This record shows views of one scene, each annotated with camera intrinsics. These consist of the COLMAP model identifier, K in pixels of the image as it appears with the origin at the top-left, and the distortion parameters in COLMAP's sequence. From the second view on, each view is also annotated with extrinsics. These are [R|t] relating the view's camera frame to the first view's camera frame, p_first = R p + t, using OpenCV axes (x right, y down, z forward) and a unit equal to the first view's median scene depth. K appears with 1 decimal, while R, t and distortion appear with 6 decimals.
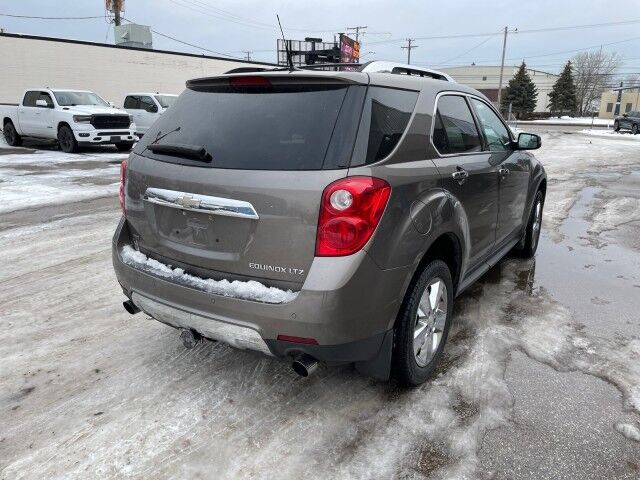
lens RADIAL K [[489.7, 0, 320.0], [0, 489.7, 240.0], [0, 0, 1]] dist [0.091943, -0.123679]
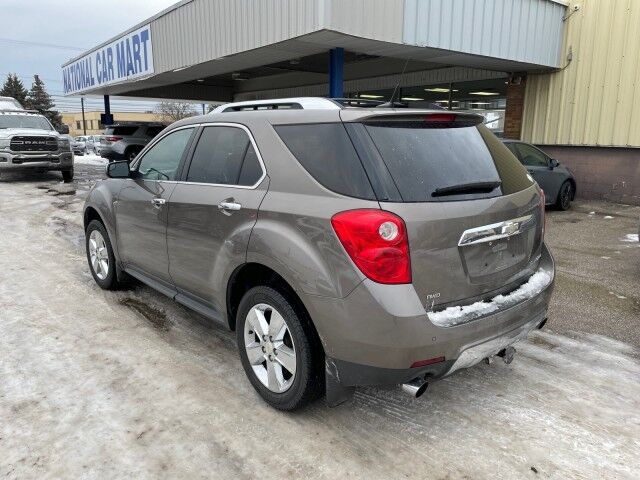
lens RADIAL K [[489.7, 0, 320.0], [0, 489.7, 240.0], [0, 0, 1]] dist [0.091943, -0.123679]
pose [[0.252801, -0.221025, 0.941934, -1.313009], [0.253237, 0.954733, 0.156063, -0.307168], [-0.933789, 0.199079, 0.297330, 0.997055]]
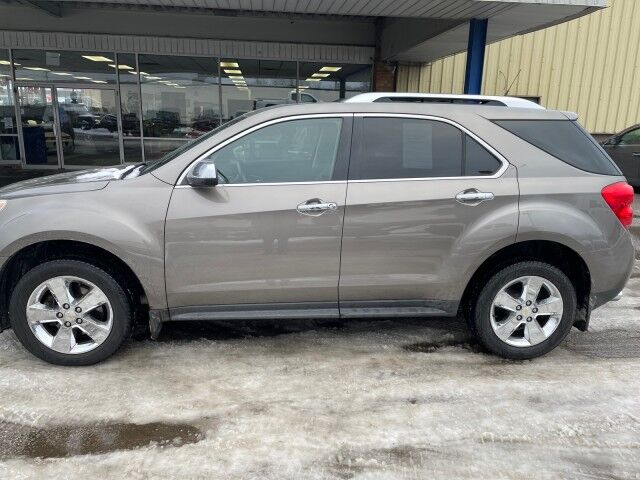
lens RADIAL K [[555.0, 0, 230.3], [0, 555.0, 251.8], [0, 0, 1]] dist [0.040420, -0.001385]
pose [[-0.656700, -0.212242, 0.723670, -0.887942], [0.155664, 0.900770, 0.405441, -0.801178], [-0.737912, 0.378902, -0.558497, 2.838757]]
